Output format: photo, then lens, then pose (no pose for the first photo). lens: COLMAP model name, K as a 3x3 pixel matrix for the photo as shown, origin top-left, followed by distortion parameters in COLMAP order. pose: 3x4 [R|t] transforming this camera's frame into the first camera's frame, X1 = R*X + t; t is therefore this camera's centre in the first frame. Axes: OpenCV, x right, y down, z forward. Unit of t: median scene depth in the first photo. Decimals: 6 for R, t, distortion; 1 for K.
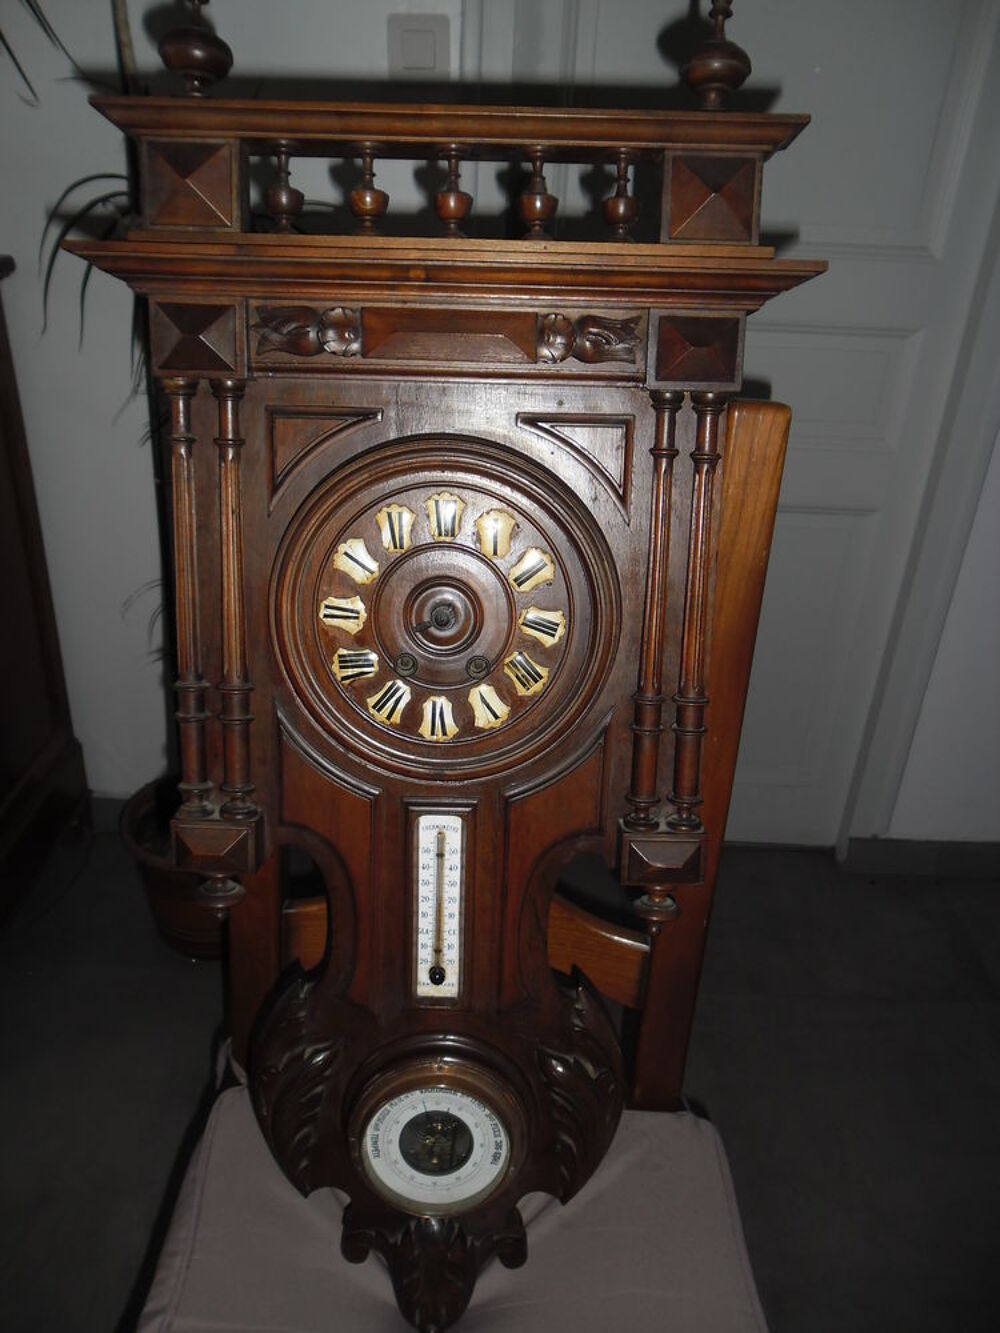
lens RADIAL K [[1029.6, 0, 513.0], [0, 1029.6, 687.5], [0, 0, 1]] dist [-0.015814, 0.006862]
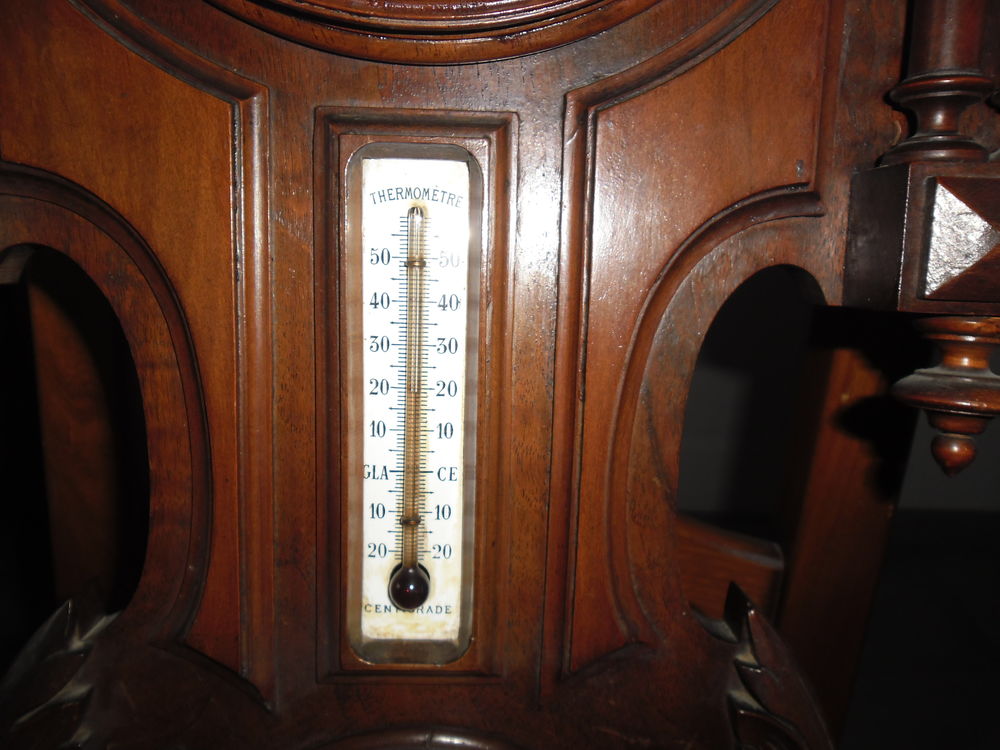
lens RADIAL K [[772.4, 0, 494.9], [0, 772.4, 377.3], [0, 0, 1]] dist [-0.015814, 0.006862]
pose [[0.999713, -0.008351, 0.022462, -0.047391], [0.010115, 0.996777, -0.079582, 0.227432], [-0.021725, 0.079787, 0.996575, 0.704076]]
